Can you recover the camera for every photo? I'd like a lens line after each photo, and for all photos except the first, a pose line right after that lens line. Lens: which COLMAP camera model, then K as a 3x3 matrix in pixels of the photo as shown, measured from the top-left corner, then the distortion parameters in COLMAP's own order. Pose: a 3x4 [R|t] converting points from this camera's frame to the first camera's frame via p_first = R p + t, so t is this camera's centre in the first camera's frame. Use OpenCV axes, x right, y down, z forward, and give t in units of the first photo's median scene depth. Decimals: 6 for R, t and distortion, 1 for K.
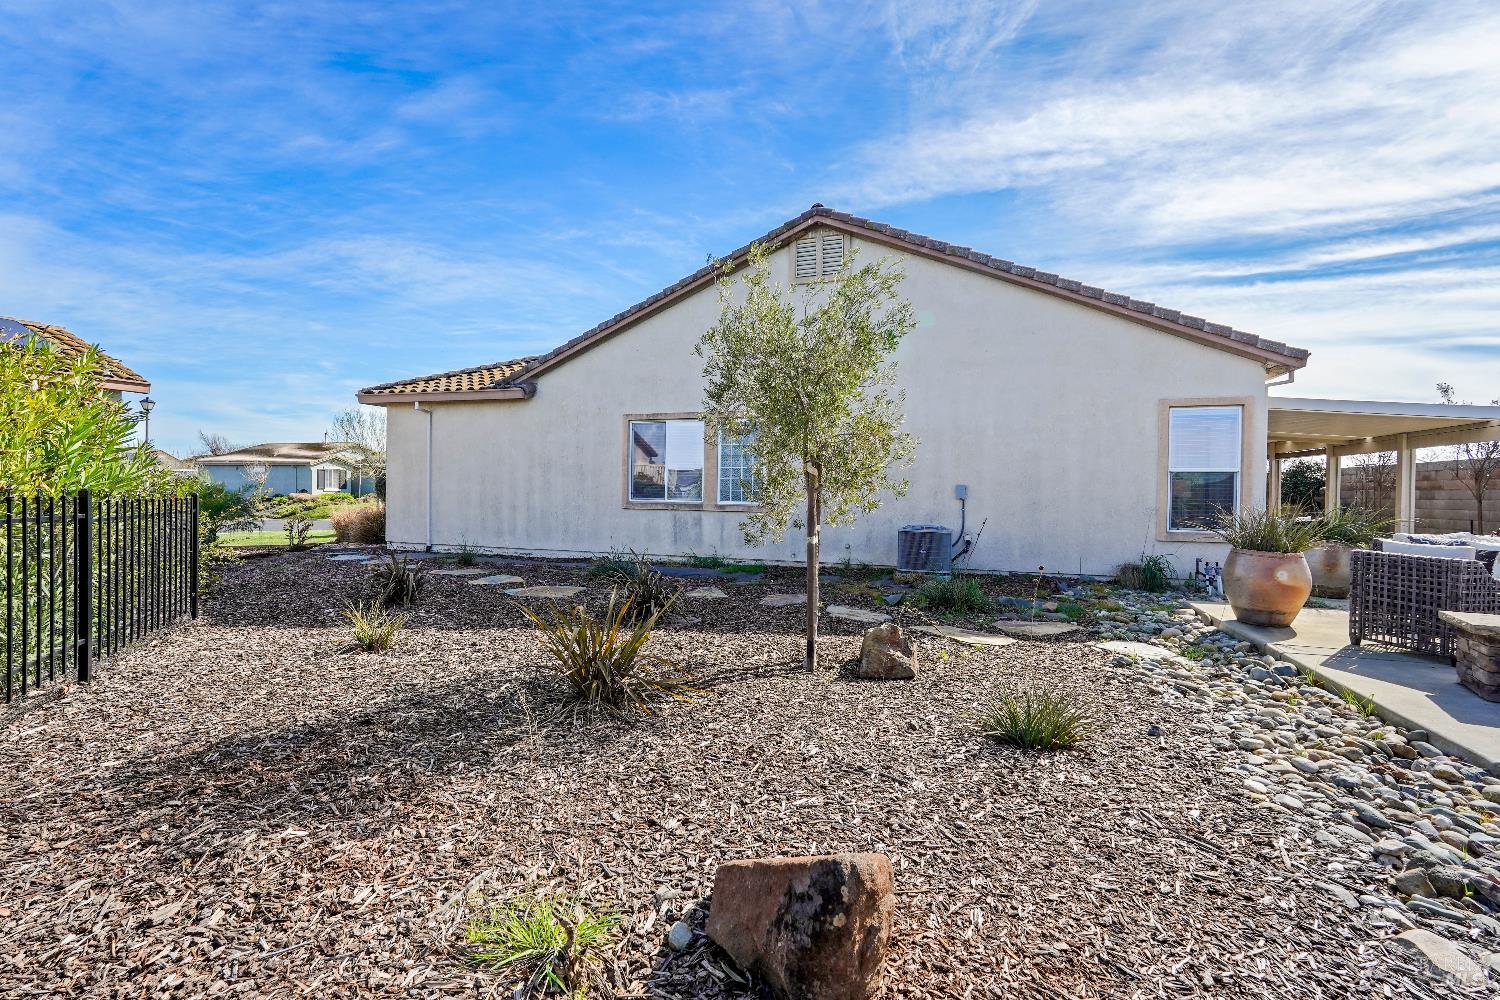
lens RADIAL K [[657.3, 0, 750.0], [0, 657.3, 500.0], [0, 0, 1]] dist [0.001952, 0.001008]
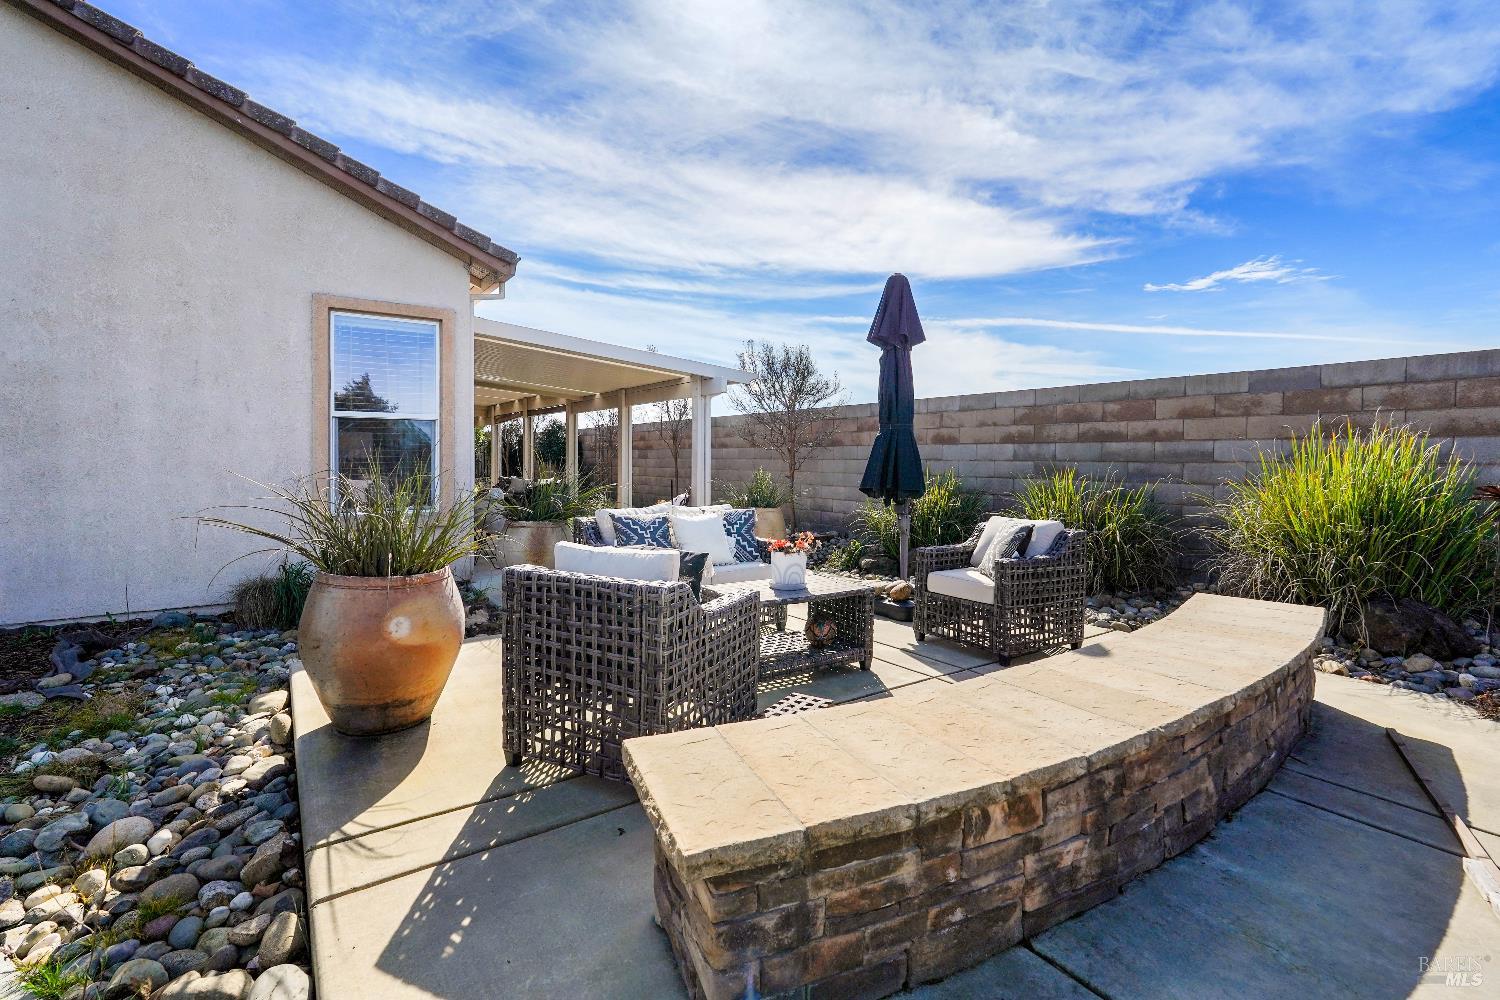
lens RADIAL K [[675.9, 0, 747.6], [0, 675.9, 457.3], [0, 0, 1]] dist [-0.003900, 0.006847]
pose [[0.586753, -0.007932, 0.809727, 0.328866], [0.013110, 0.999914, 0.000294, -0.000735], [-0.809660, 0.010443, 0.586807, 0.302295]]
